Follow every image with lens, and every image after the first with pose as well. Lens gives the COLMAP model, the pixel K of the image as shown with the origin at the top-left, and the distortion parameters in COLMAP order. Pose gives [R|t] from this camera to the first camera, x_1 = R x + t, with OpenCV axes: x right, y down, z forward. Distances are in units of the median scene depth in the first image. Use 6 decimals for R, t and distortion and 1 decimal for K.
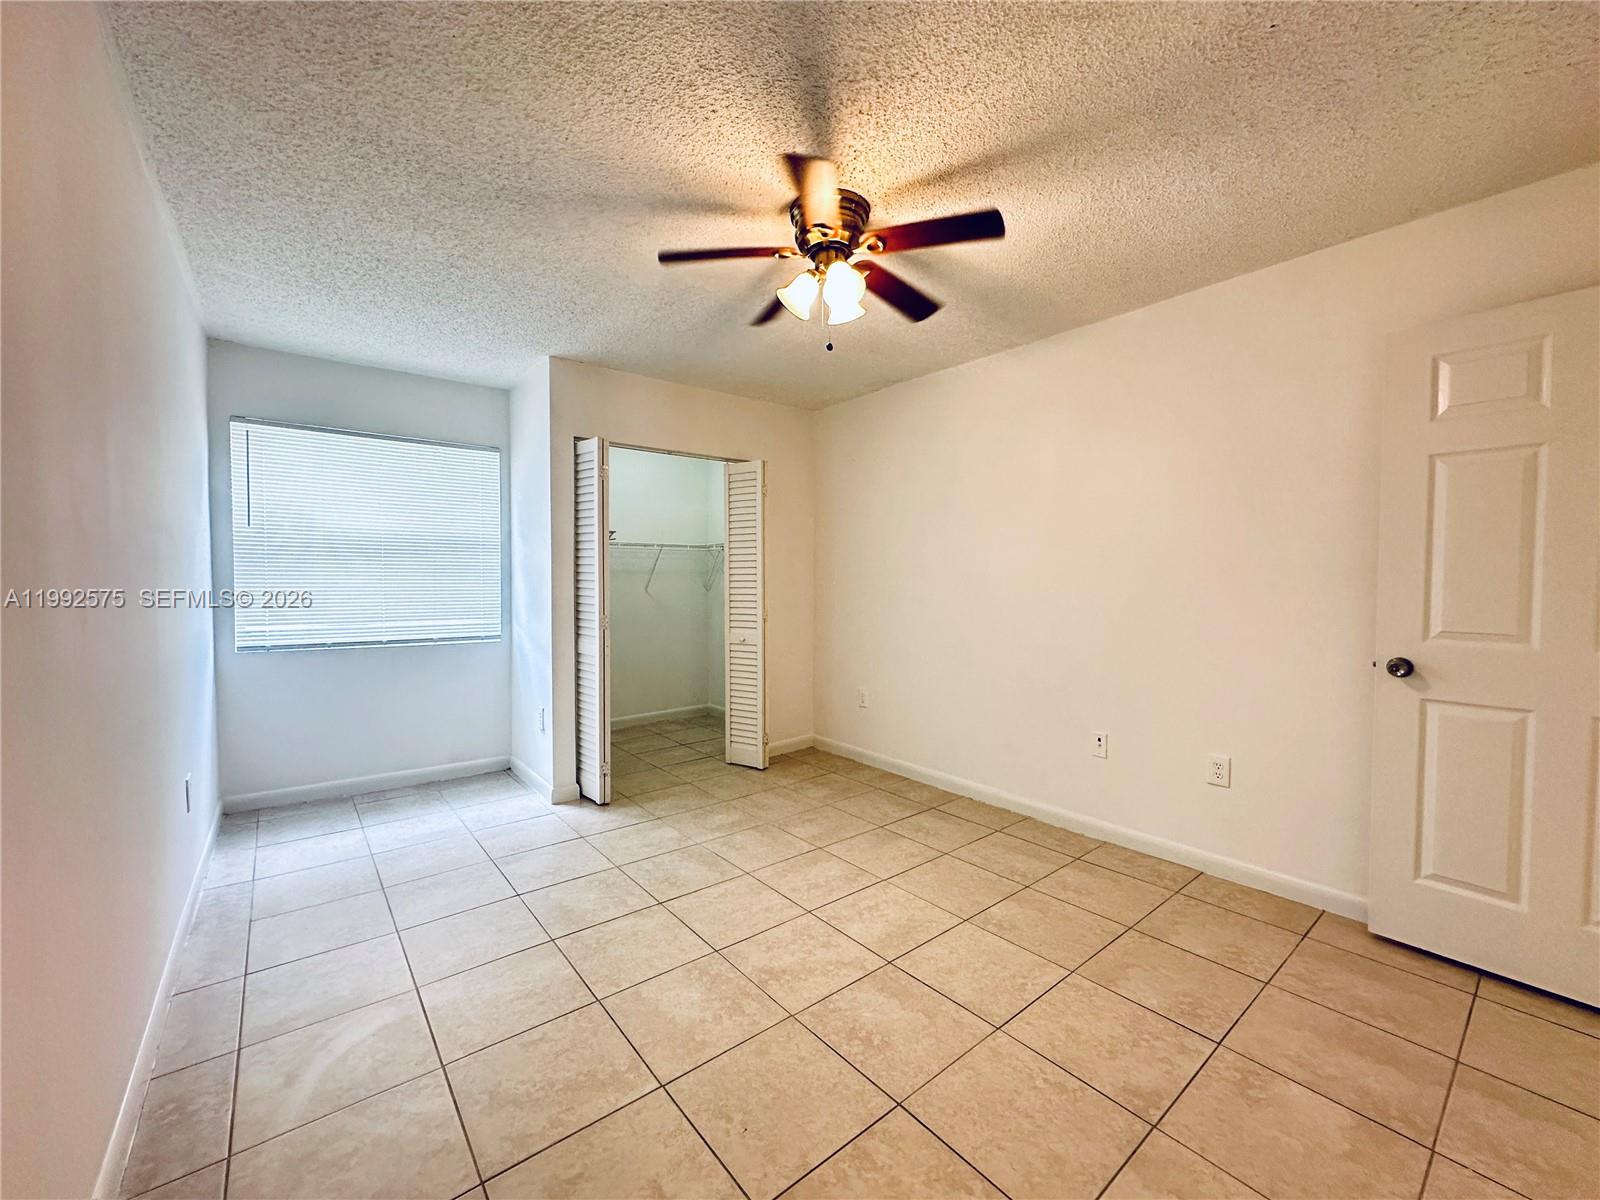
lens RADIAL K [[637.8, 0, 796.2], [0, 637.8, 596.2], [0, 0, 1]] dist [-0.001257, 0.000494]
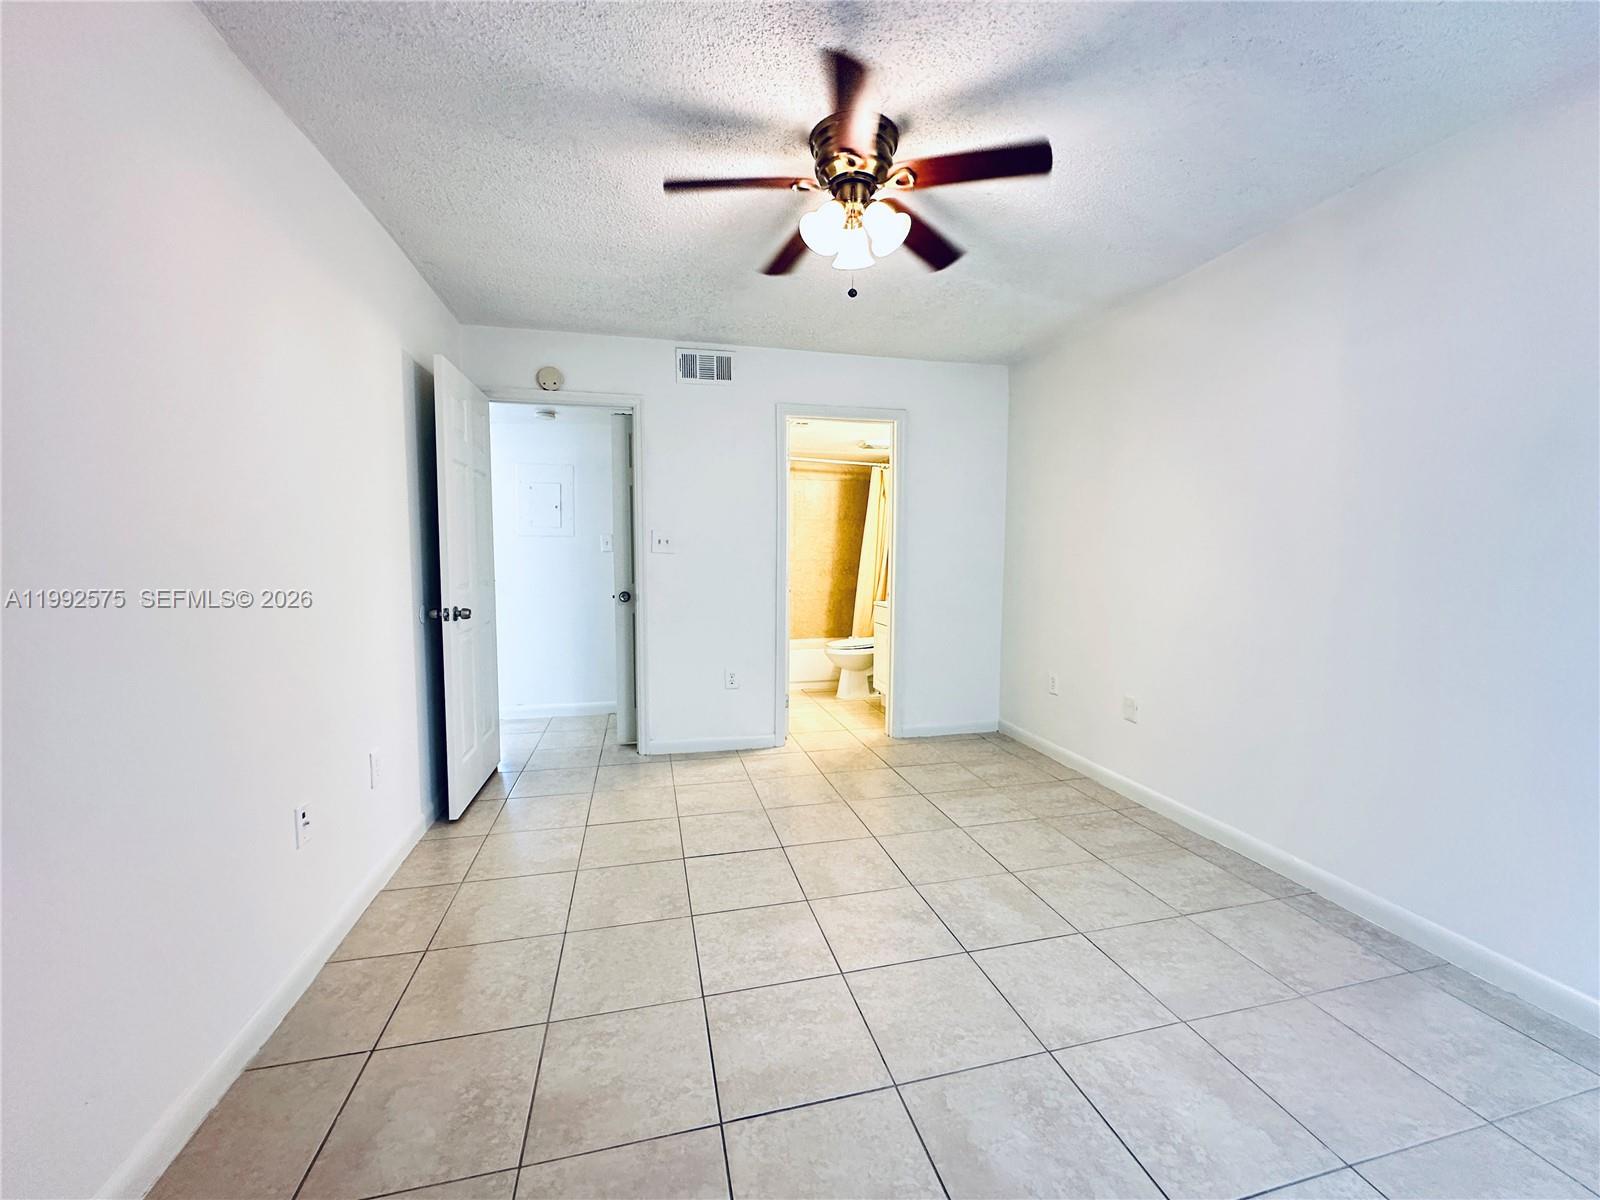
lens RADIAL K [[637.8, 0, 801.7], [0, 637.8, 599.5], [0, 0, 1]] dist [-0.001257, 0.000494]
pose [[-0.908052, -0.037168, 0.417204, -0.181437], [0.006555, 0.994672, 0.102879, -0.033003], [-0.418805, 0.096154, -0.902971, 1.249482]]
